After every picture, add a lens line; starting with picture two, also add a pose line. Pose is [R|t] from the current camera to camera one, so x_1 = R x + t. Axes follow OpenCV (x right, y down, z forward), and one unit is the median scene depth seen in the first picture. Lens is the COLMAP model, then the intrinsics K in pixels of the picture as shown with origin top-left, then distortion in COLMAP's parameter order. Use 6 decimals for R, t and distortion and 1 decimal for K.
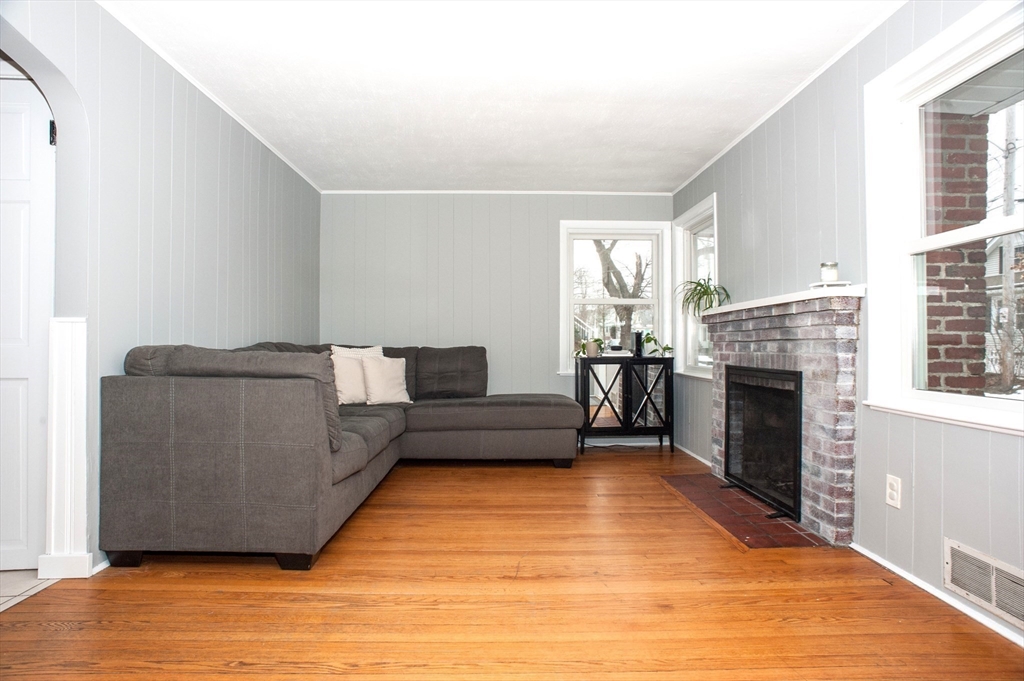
lens RADIAL K [[588.6, 0, 508.1], [0, 588.6, 342.4], [0, 0, 1]] dist [-0.095605, 0.056236]
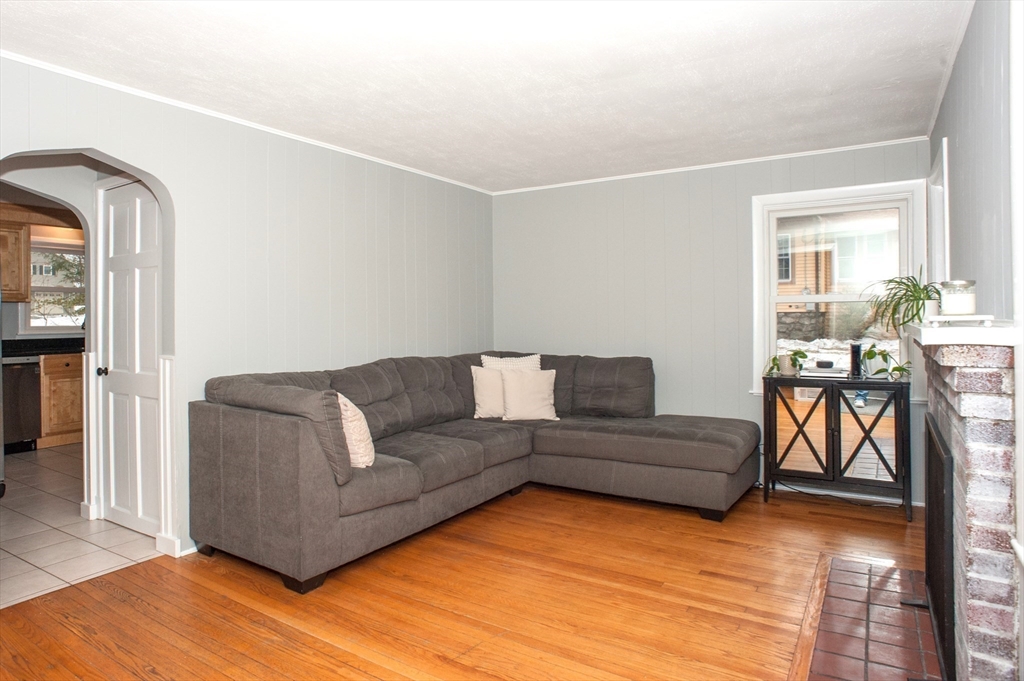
lens RADIAL K [[625.8, 0, 478.5], [0, 625.8, 319.1], [0, 0, 1]] dist [-0.101697, 0.066340]
pose [[0.811901, -0.003918, -0.583782, 0.505301], [0.011830, 0.999883, 0.009742, -0.108302], [0.583676, -0.014816, 0.811852, 0.232241]]
